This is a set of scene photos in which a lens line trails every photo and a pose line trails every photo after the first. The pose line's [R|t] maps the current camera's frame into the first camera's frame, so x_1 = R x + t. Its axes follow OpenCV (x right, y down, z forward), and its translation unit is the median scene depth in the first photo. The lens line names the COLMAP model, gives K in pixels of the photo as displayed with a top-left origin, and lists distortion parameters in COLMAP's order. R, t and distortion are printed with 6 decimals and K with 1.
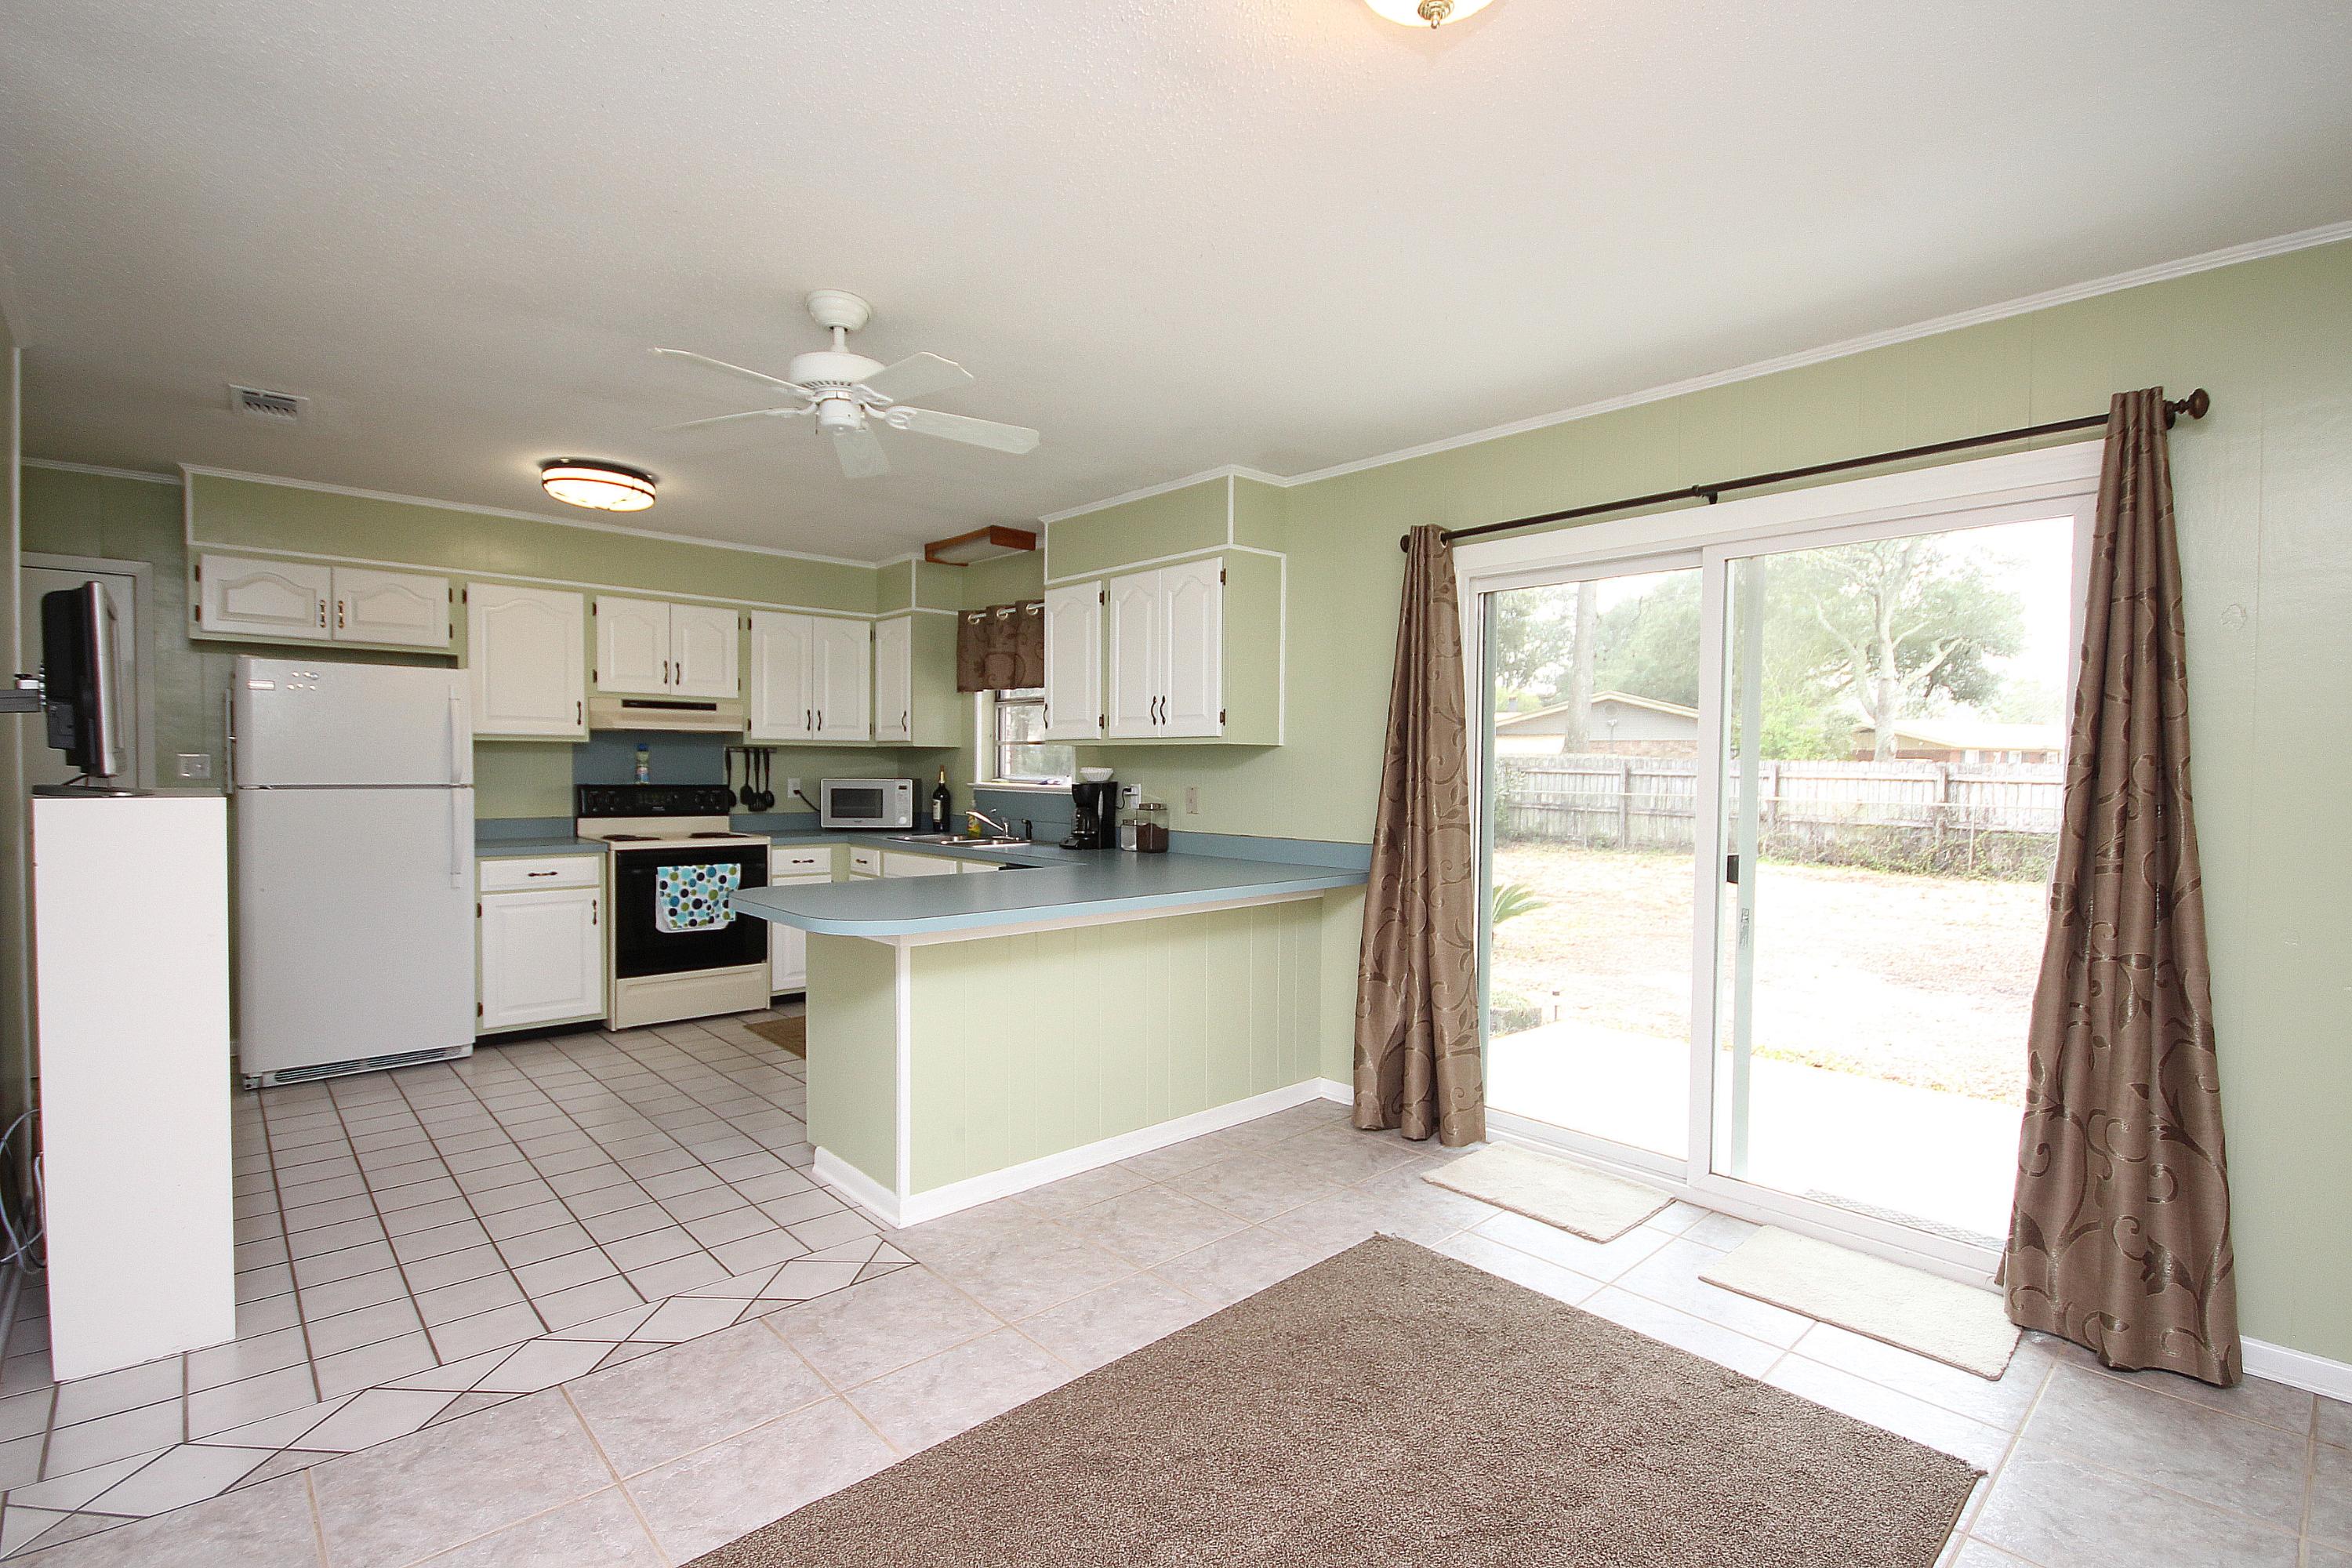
lens RADIAL K [[1082.1, 0, 1173.8], [0, 1082.1, 791.6], [0, 0, 1]] dist [0.001026, -0.007190]
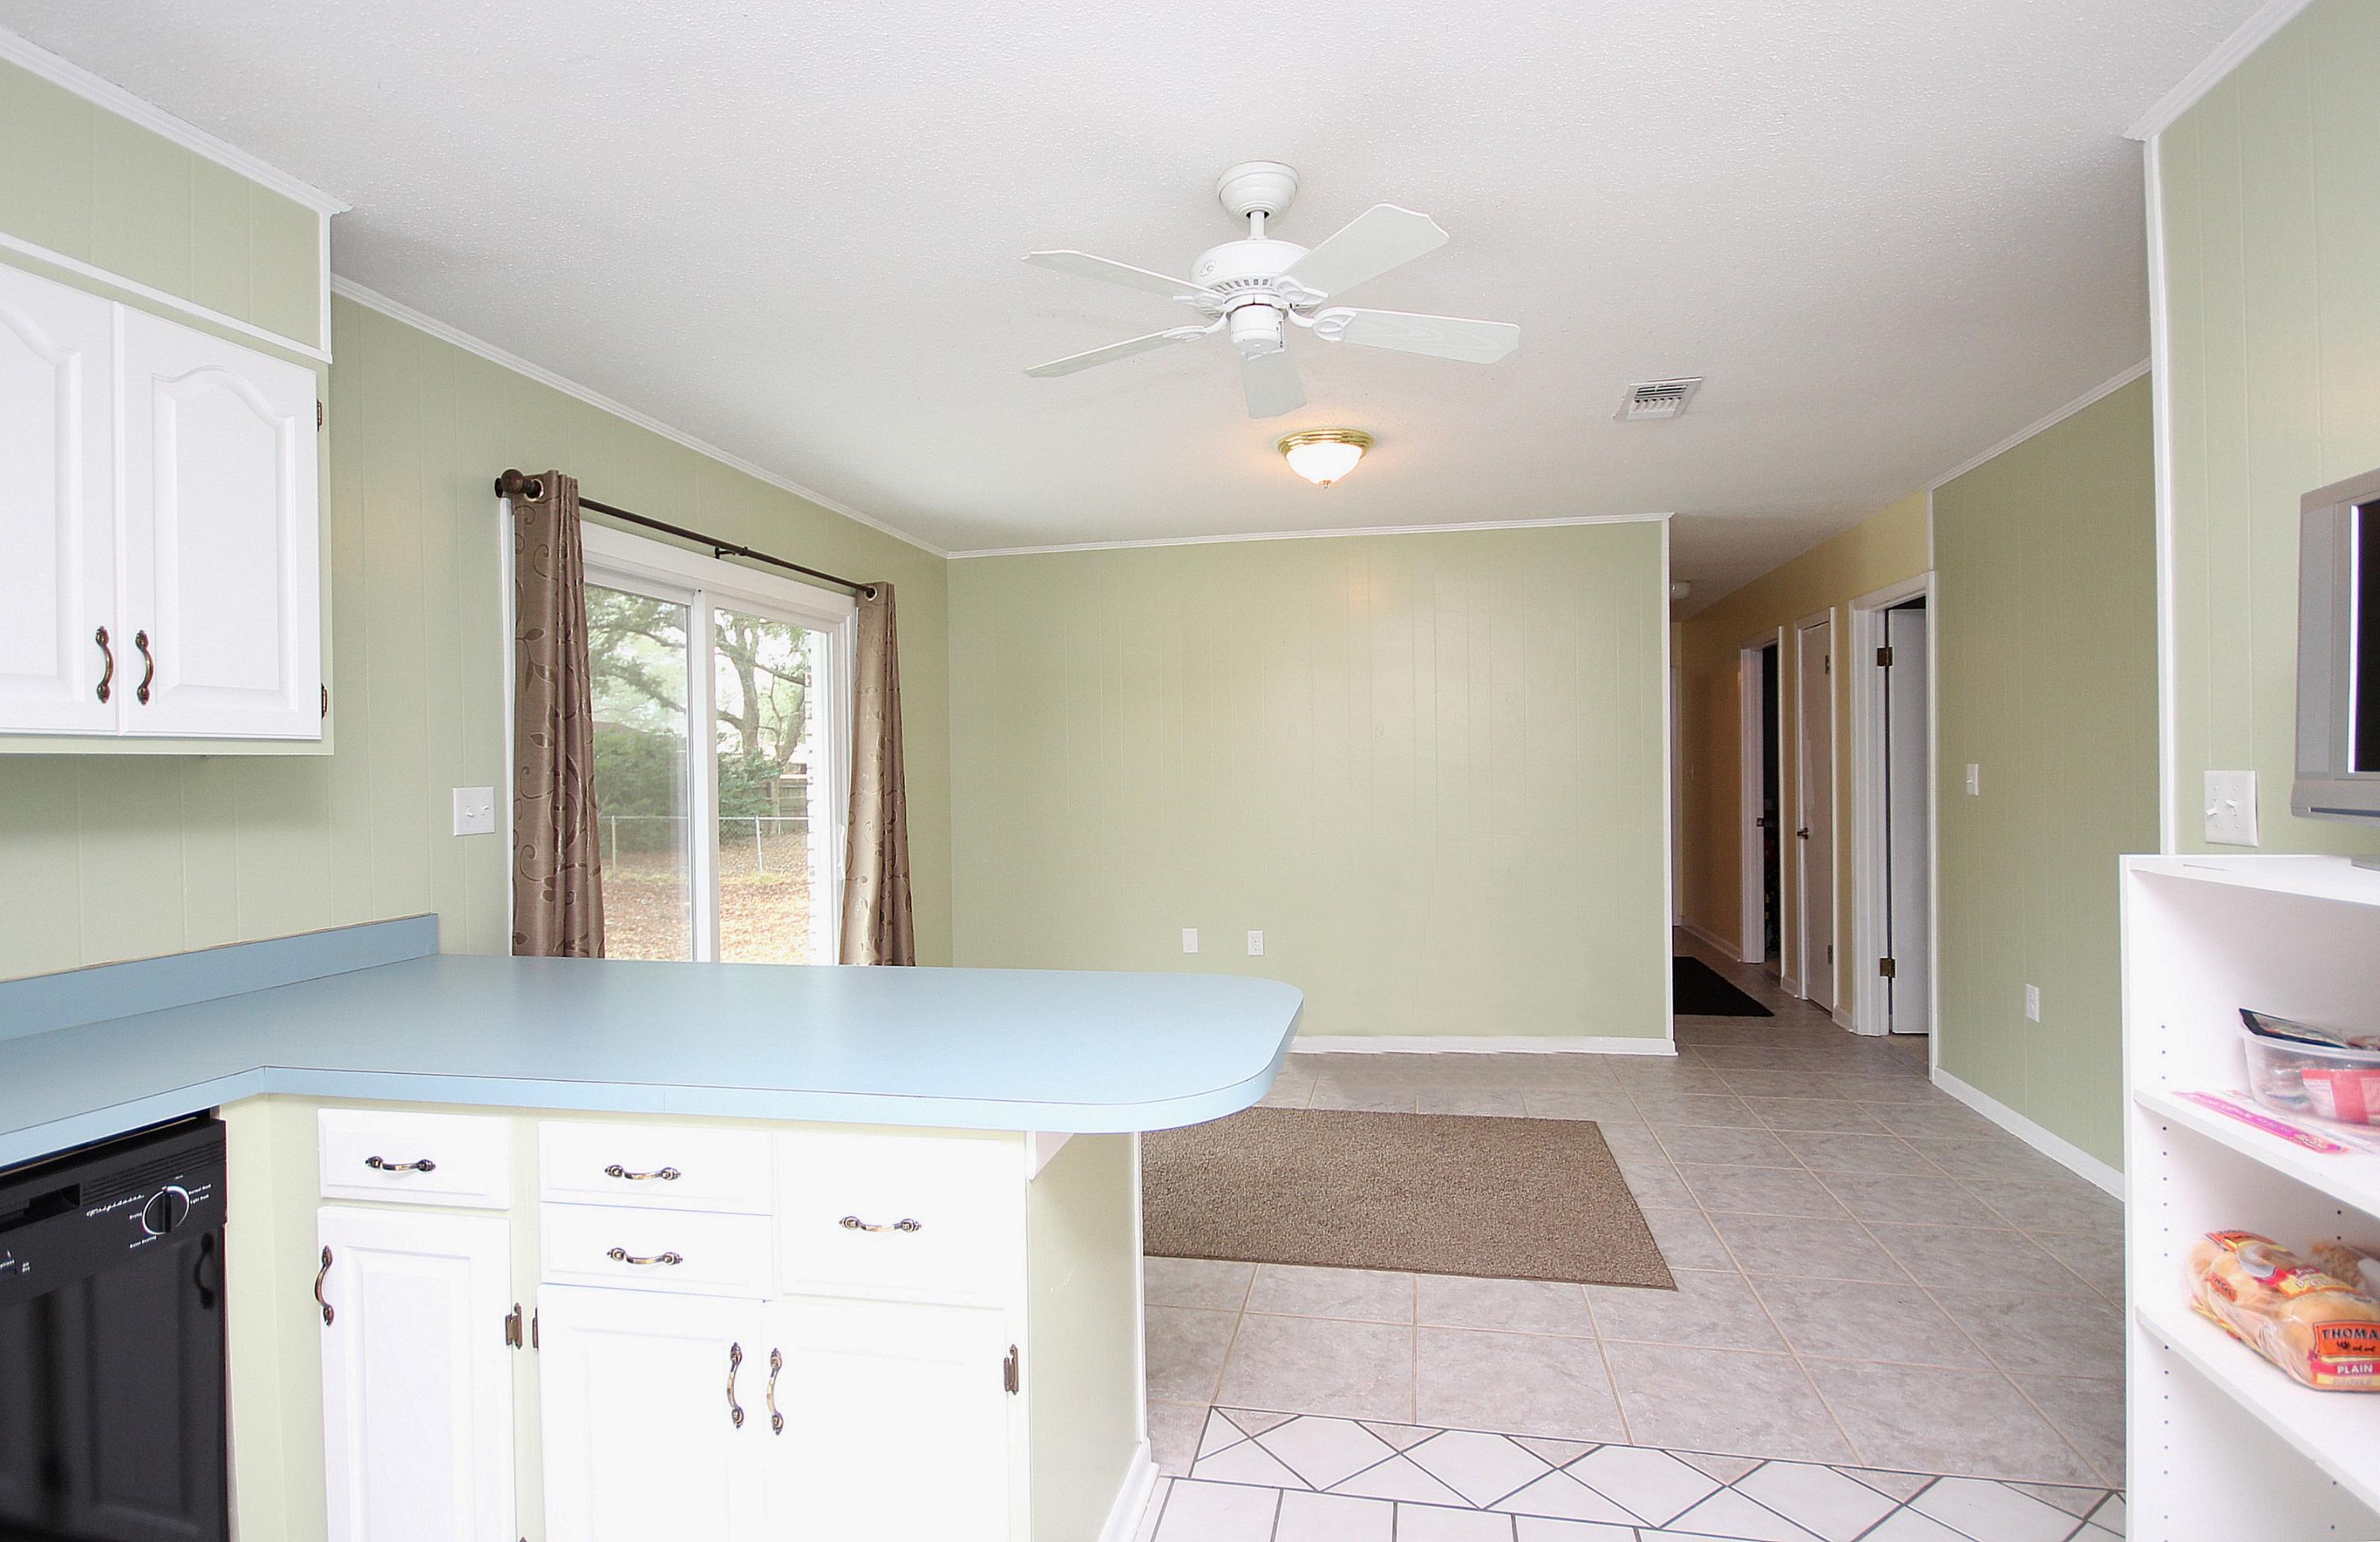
lens RADIAL K [[1139.3, 0, 1190.0], [0, 1139.3, 771.0], [0, 0, 1]] dist [-0.001918, -0.000222]
pose [[-0.590240, -0.005789, 0.807207, -0.700522], [0.027528, 0.999248, 0.027295, -0.047321], [-0.806758, 0.038331, -0.589637, 1.152176]]
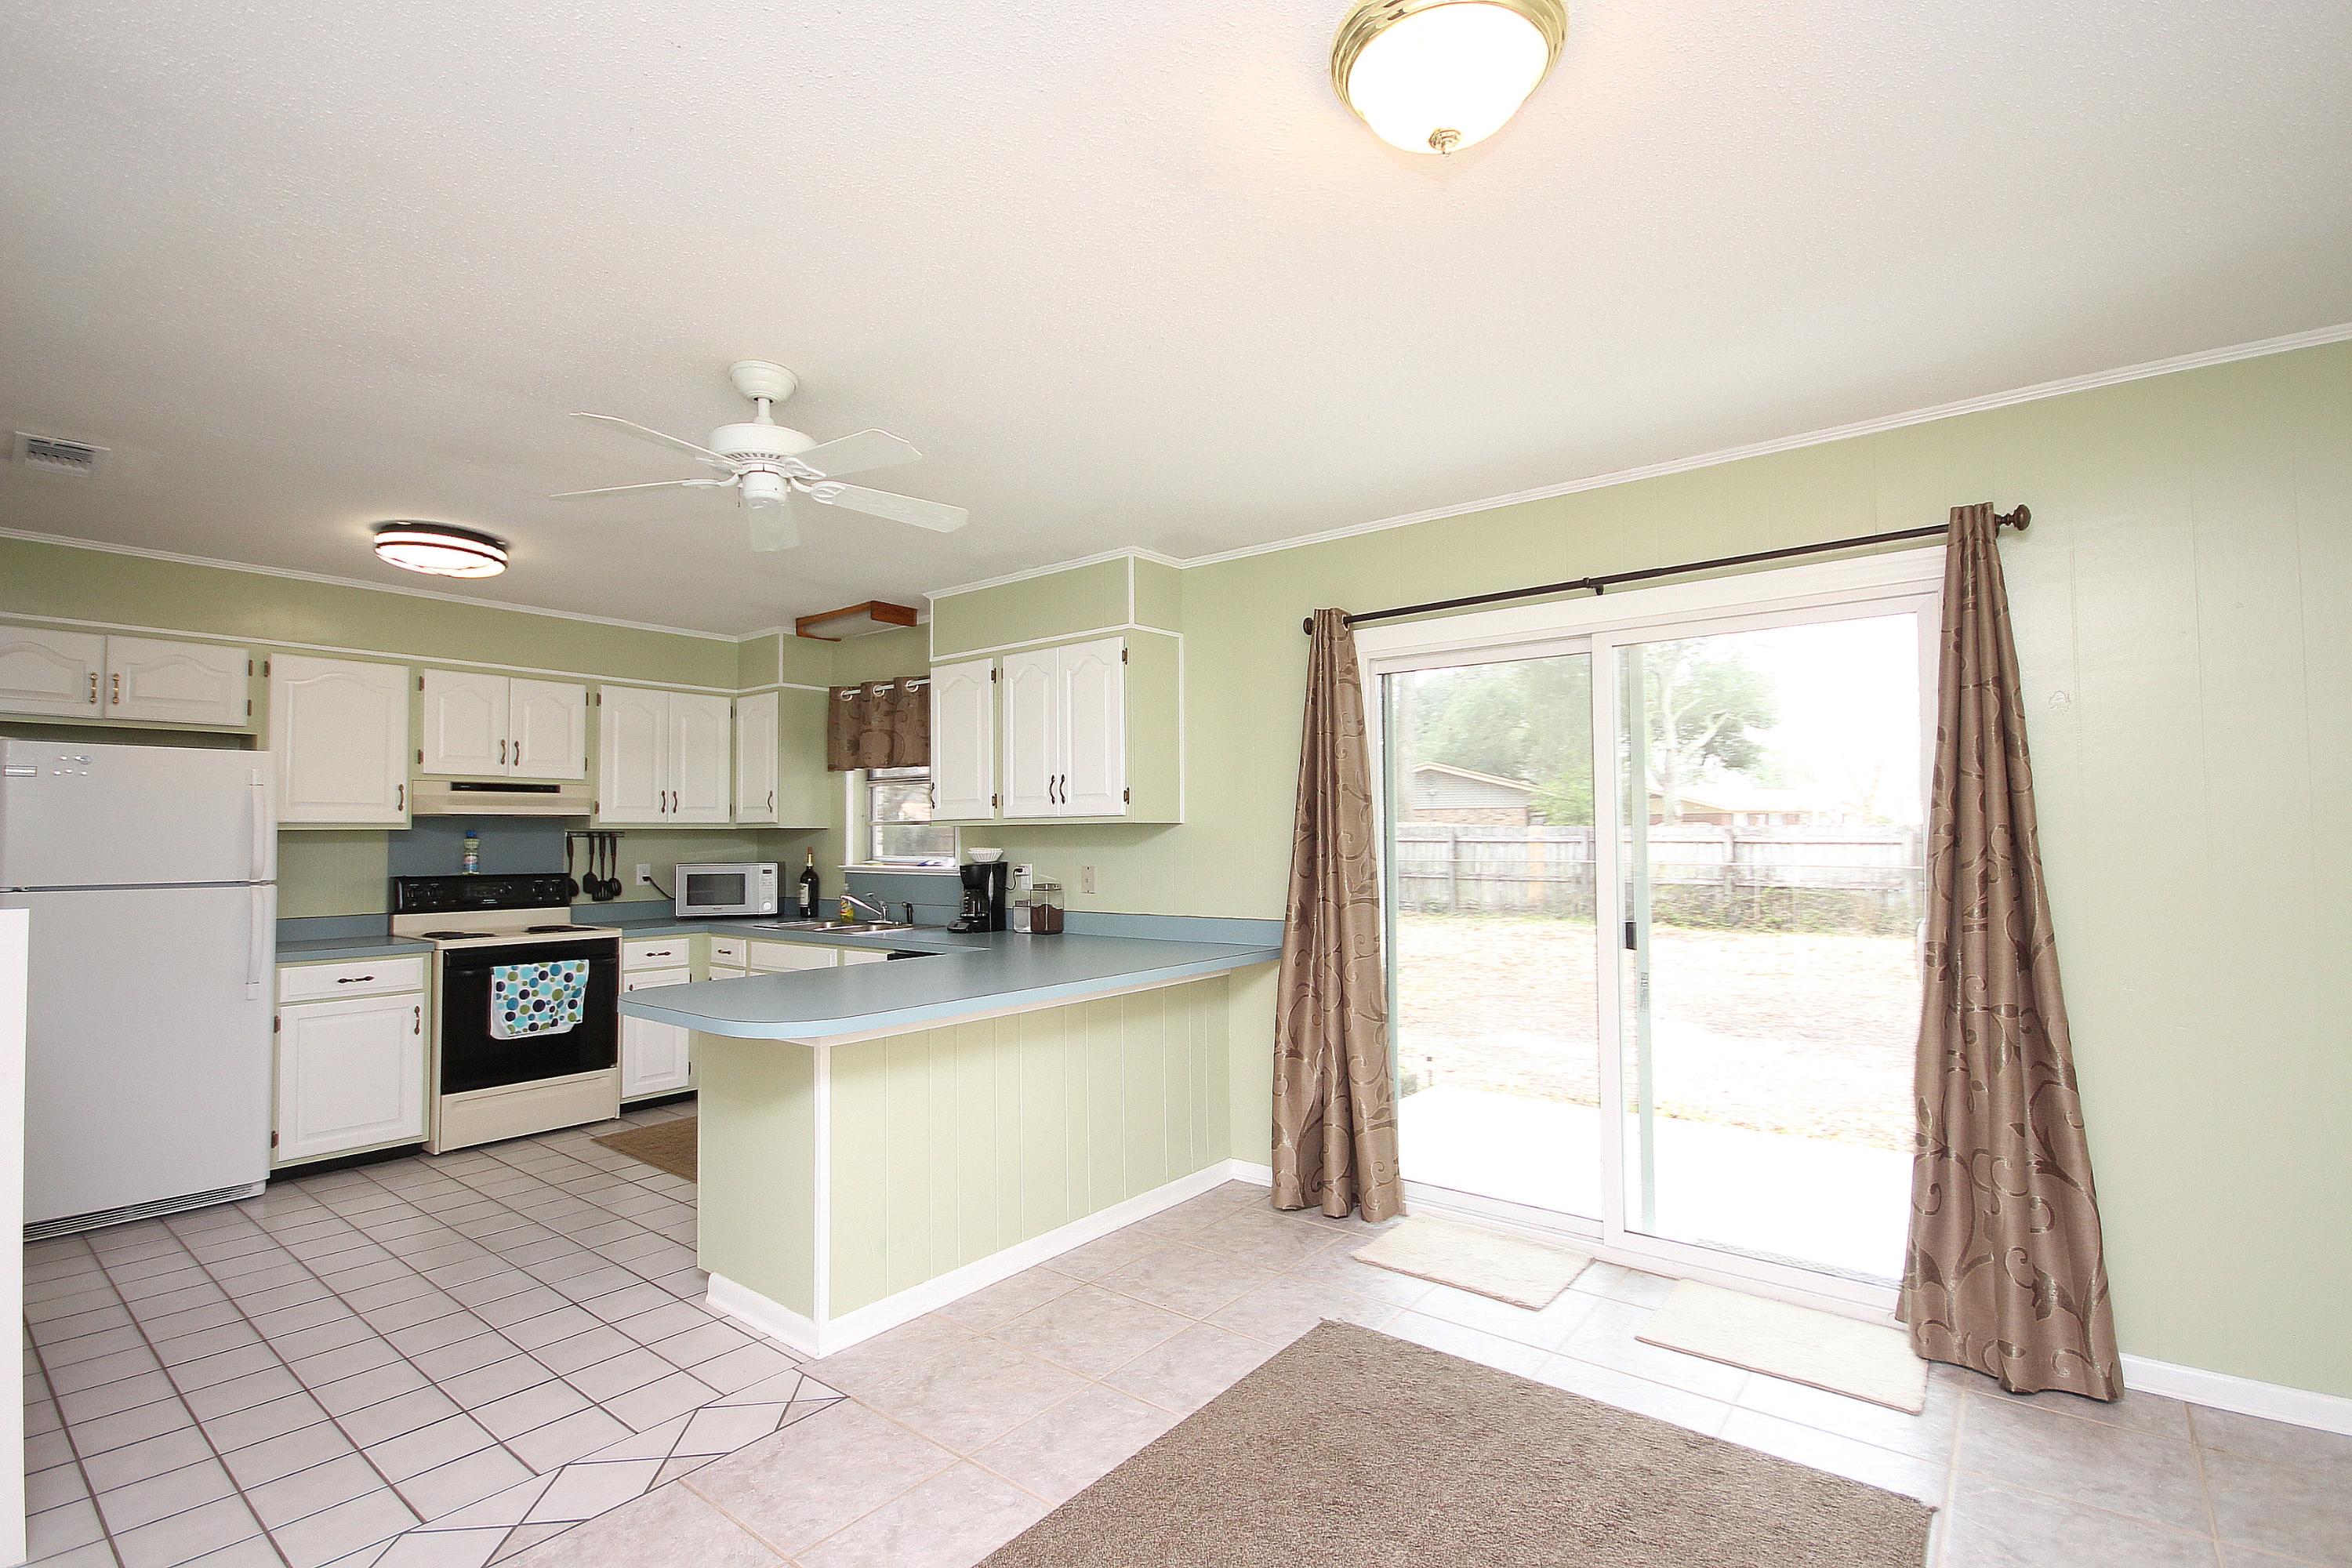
lens RADIAL K [[1080.4, 0, 1174.0], [0, 1080.4, 792.8], [0, 0, 1]] dist [0.001751, -0.006014]
pose [[0.987577, -0.010477, 0.156788, -0.078254], [0.020705, 0.997751, -0.063745, -0.008464], [-0.155768, 0.066200, 0.985573, 0.016507]]
